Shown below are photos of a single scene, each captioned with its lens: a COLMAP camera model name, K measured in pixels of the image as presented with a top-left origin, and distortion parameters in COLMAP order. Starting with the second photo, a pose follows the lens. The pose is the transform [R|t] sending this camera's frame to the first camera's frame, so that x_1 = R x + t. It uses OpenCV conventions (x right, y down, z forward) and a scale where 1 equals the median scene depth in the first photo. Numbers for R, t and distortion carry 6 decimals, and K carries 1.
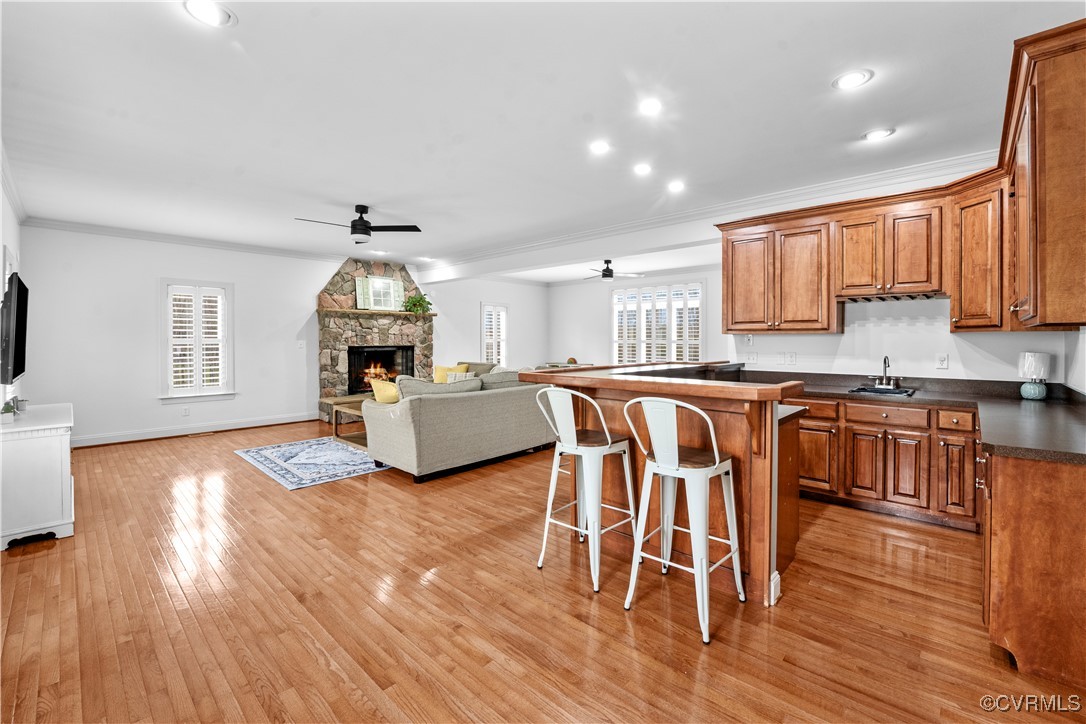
lens RADIAL K [[456.2, 0, 541.5], [0, 456.2, 341.6], [0, 0, 1]] dist [-0.000048, -0.000025]
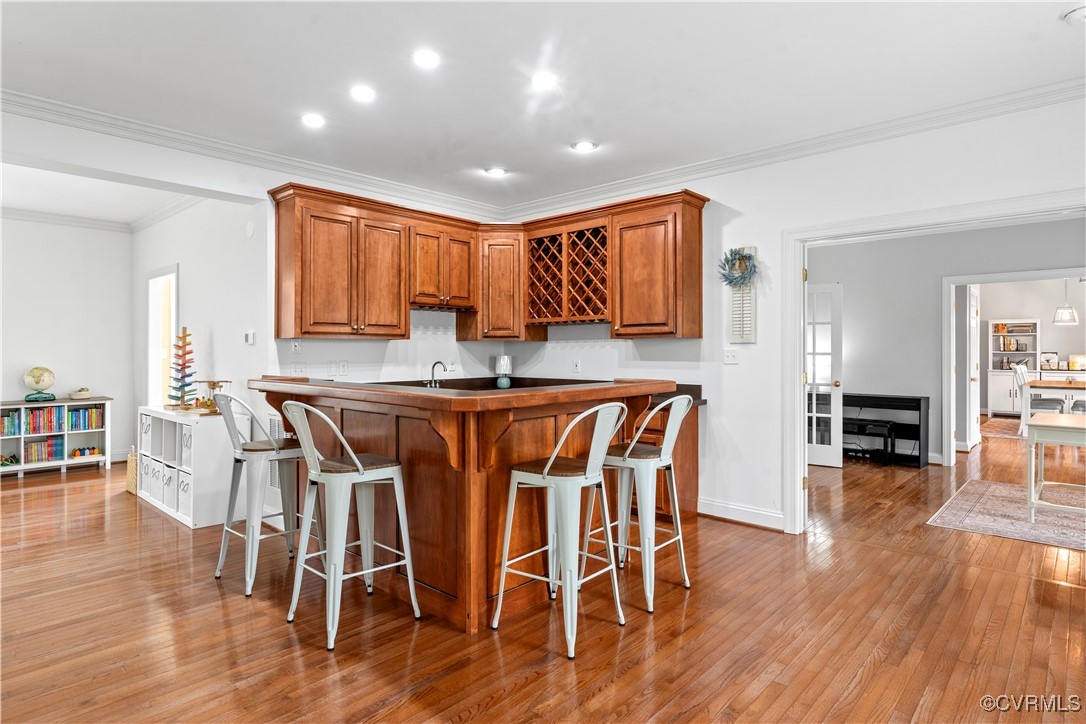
lens RADIAL K [[601.7, 0, 542.7], [0, 601.7, 348.9], [0, 0, 1]] dist [0.000348, 0.000191]
pose [[-0.003949, -0.001469, 0.999991, -0.599140], [0.001953, 0.999997, 0.001477, 0.000339], [-0.999990, 0.001959, -0.003946, 0.653614]]
